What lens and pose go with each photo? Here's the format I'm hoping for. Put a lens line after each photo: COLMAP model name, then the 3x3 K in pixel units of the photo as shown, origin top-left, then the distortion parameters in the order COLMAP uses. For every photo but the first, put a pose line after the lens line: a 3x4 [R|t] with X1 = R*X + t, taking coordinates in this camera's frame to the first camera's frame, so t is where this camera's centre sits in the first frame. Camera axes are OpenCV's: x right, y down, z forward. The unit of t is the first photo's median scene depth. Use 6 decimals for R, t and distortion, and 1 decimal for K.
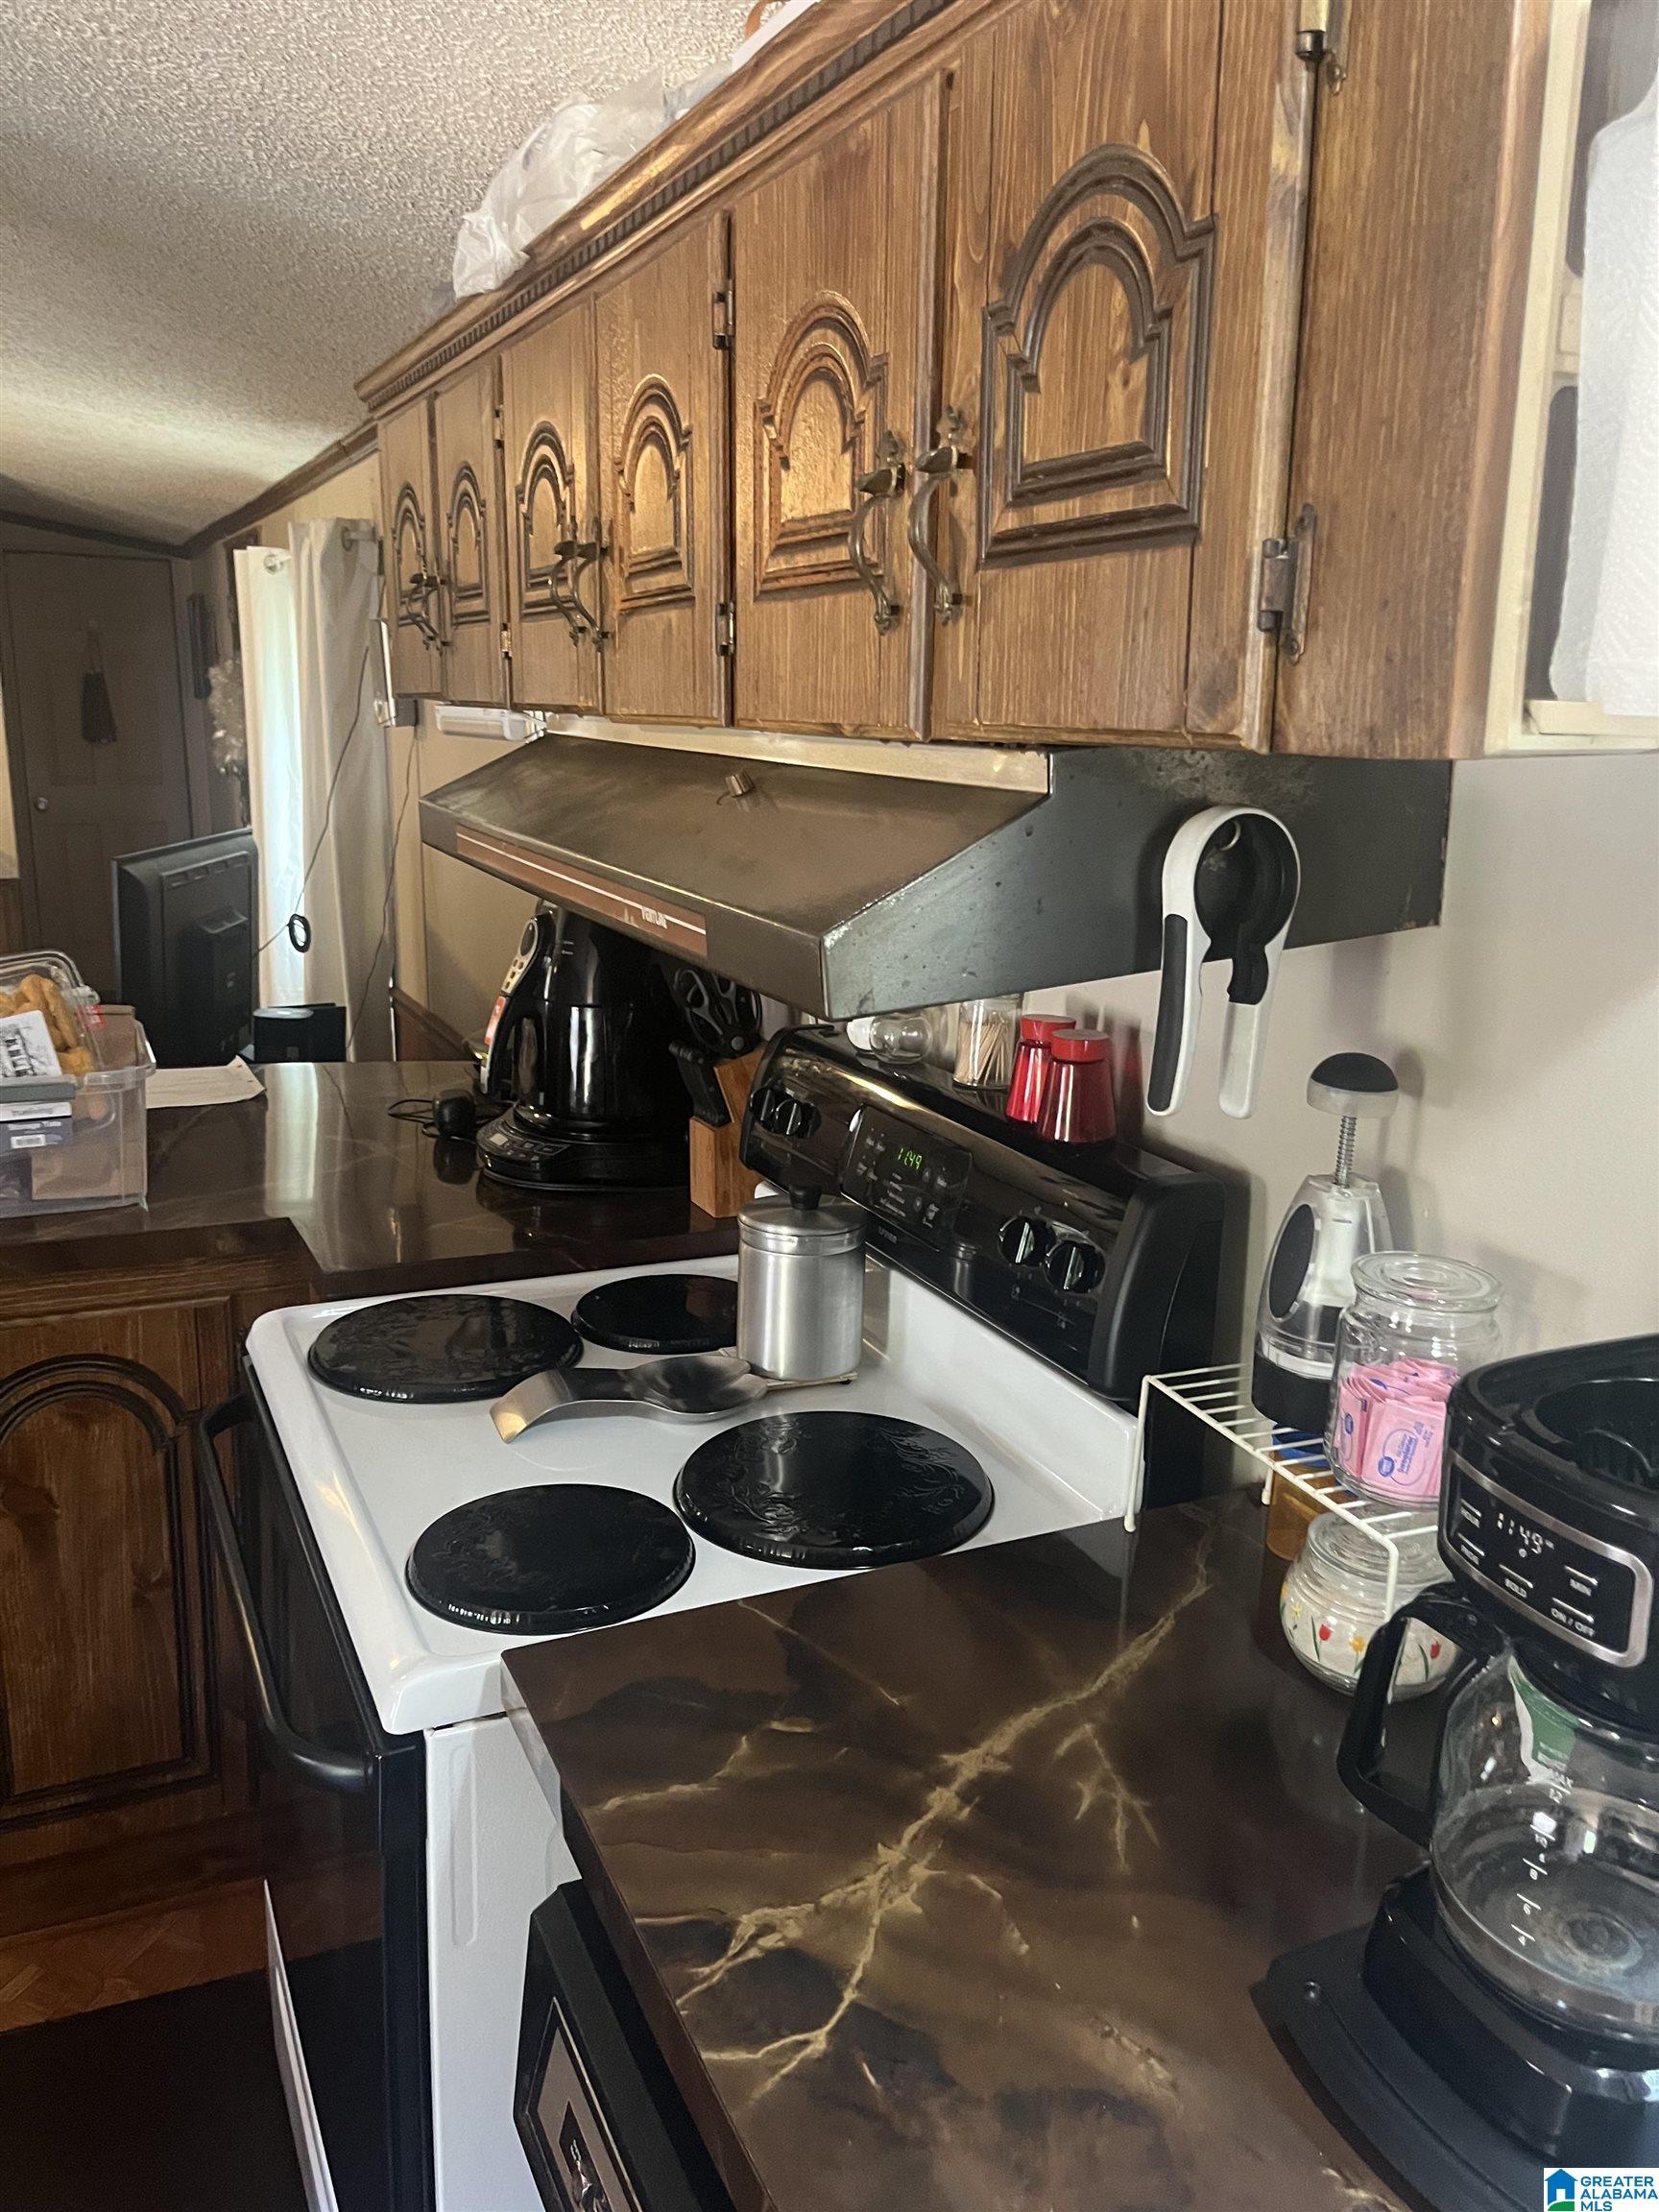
lens RADIAL K [[1673.7, 0, 885.0], [0, 1673.7, 1106.6], [0, 0, 1]] dist [0.066079, -0.078265]
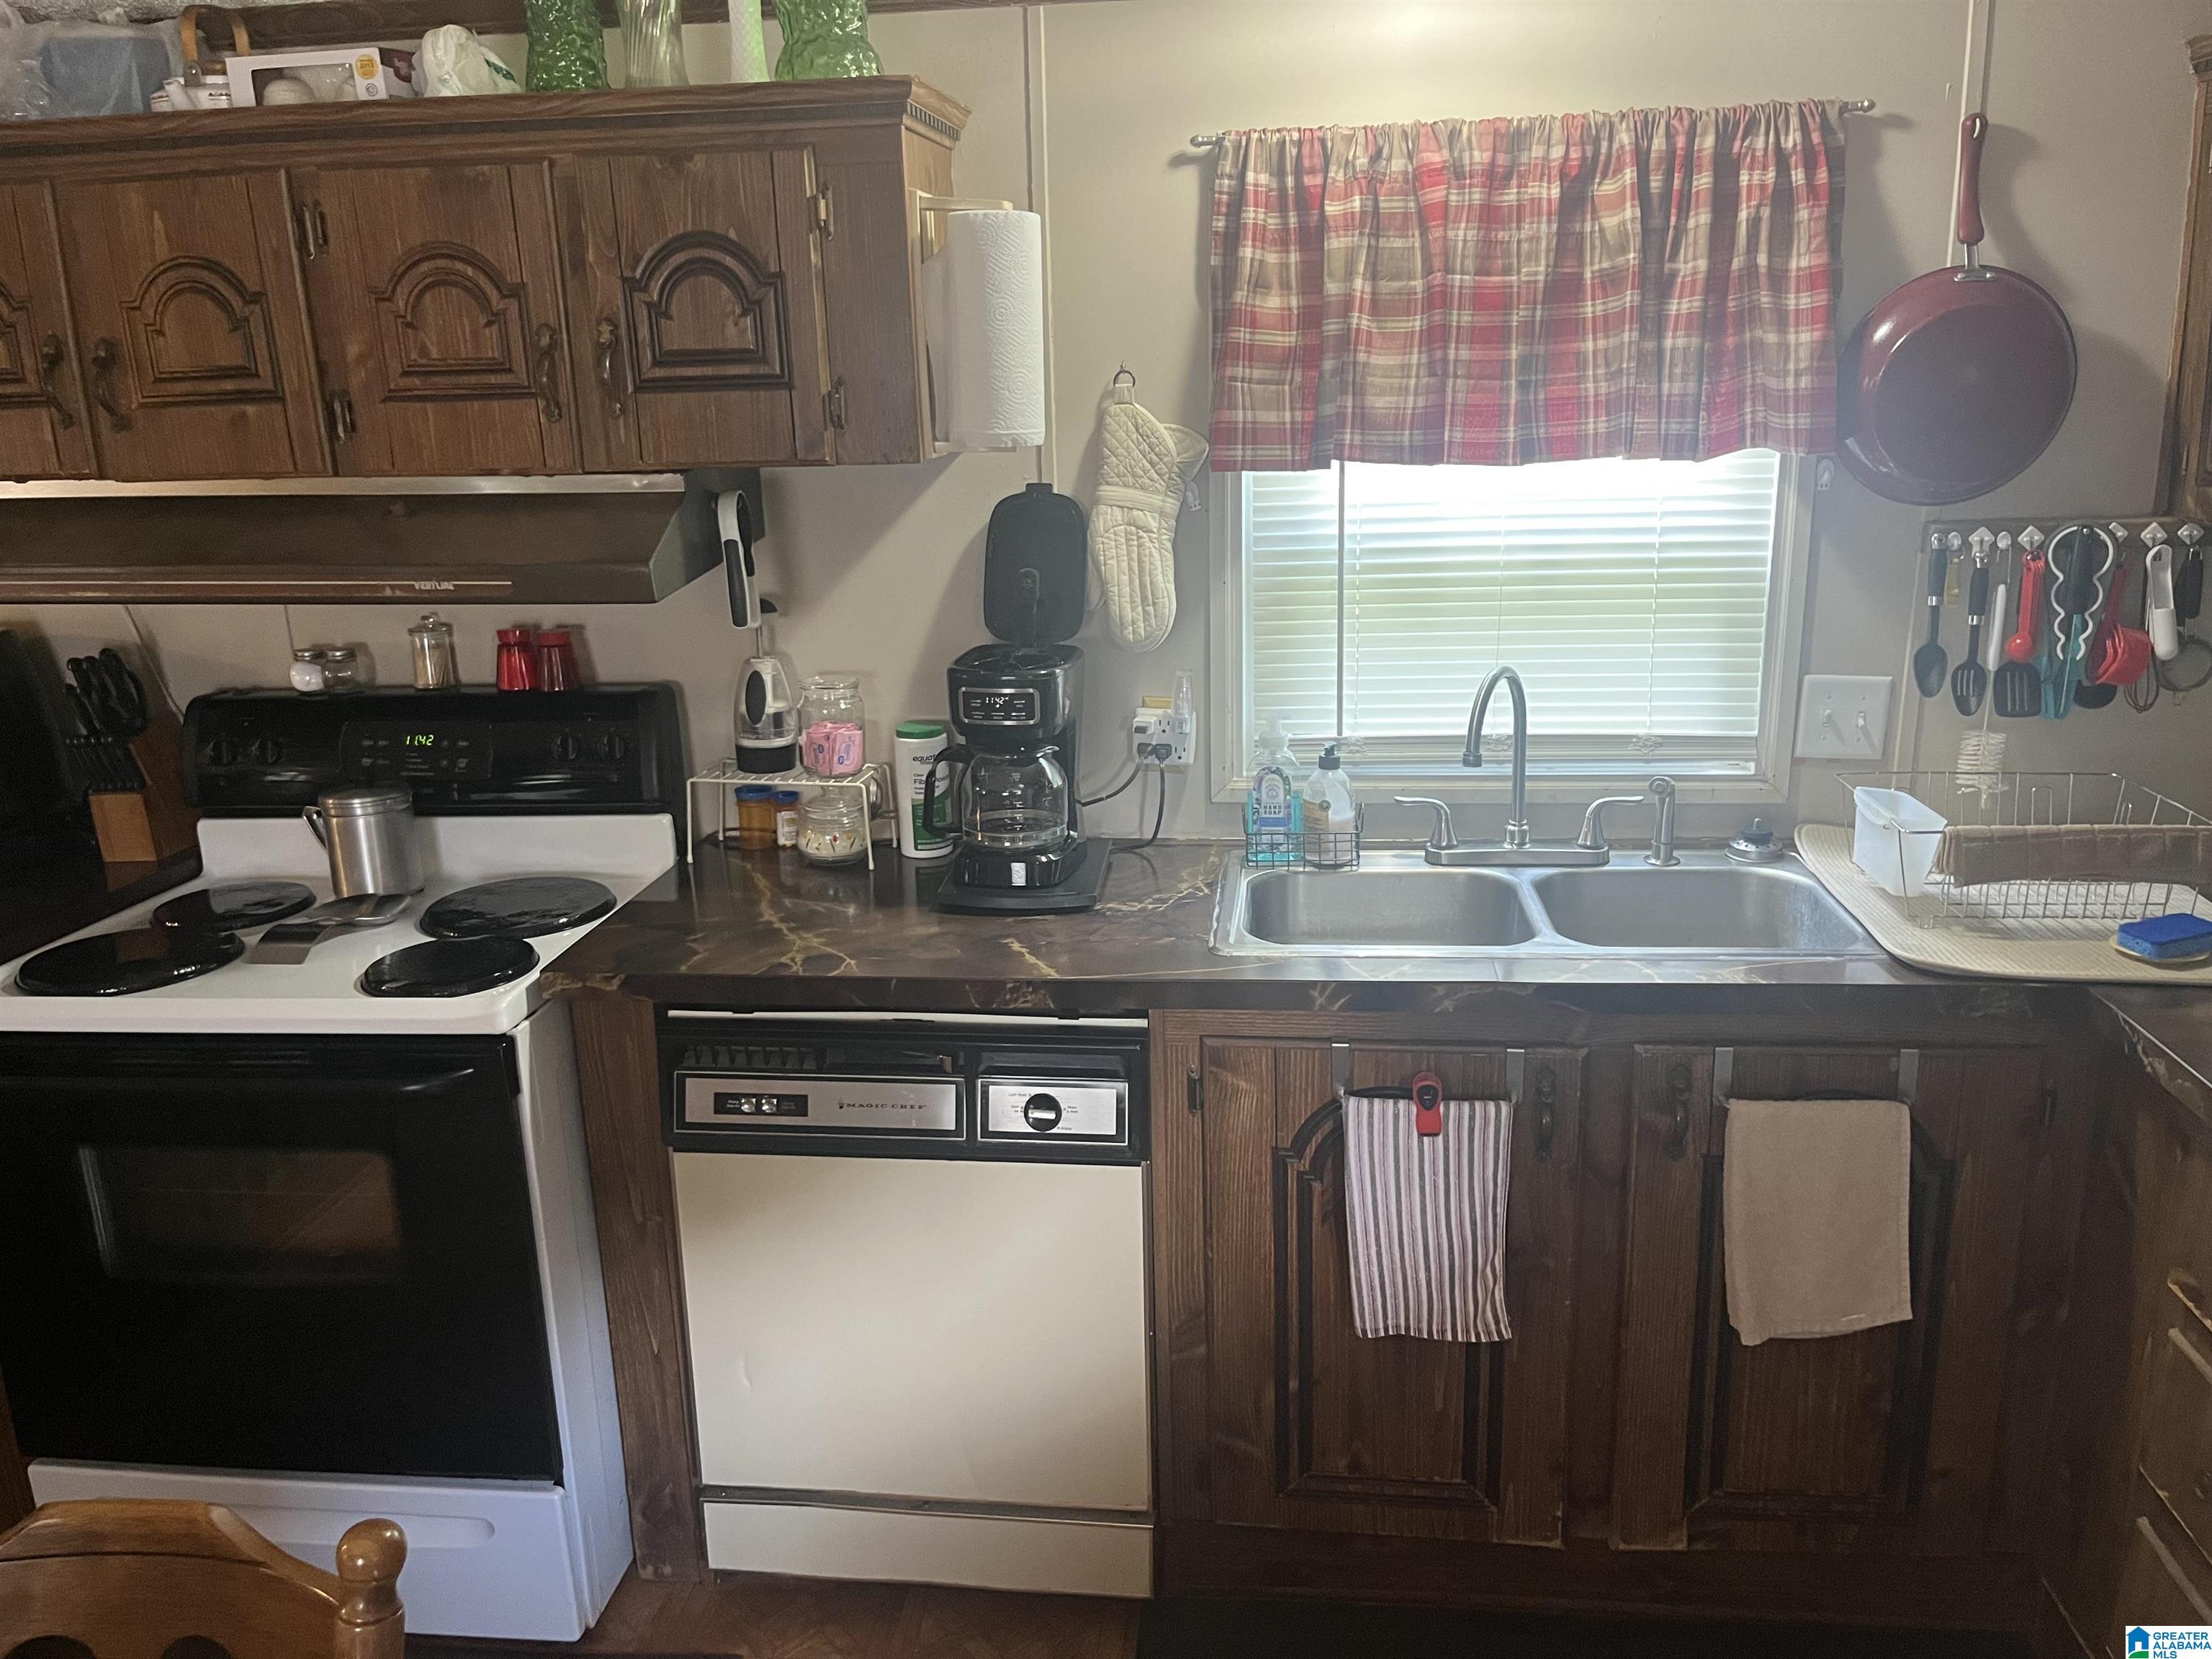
lens RADIAL K [[1673.7, 0, 1106.0], [0, 1673.7, 829.5], [0, 0, 1]] dist [0.066079, -0.078265]
pose [[0.534982, -0.263120, 0.802846, -1.686842], [0.237082, 0.958840, 0.156264, 0.031130], [-0.810917, 0.106742, 0.575343, -0.773644]]
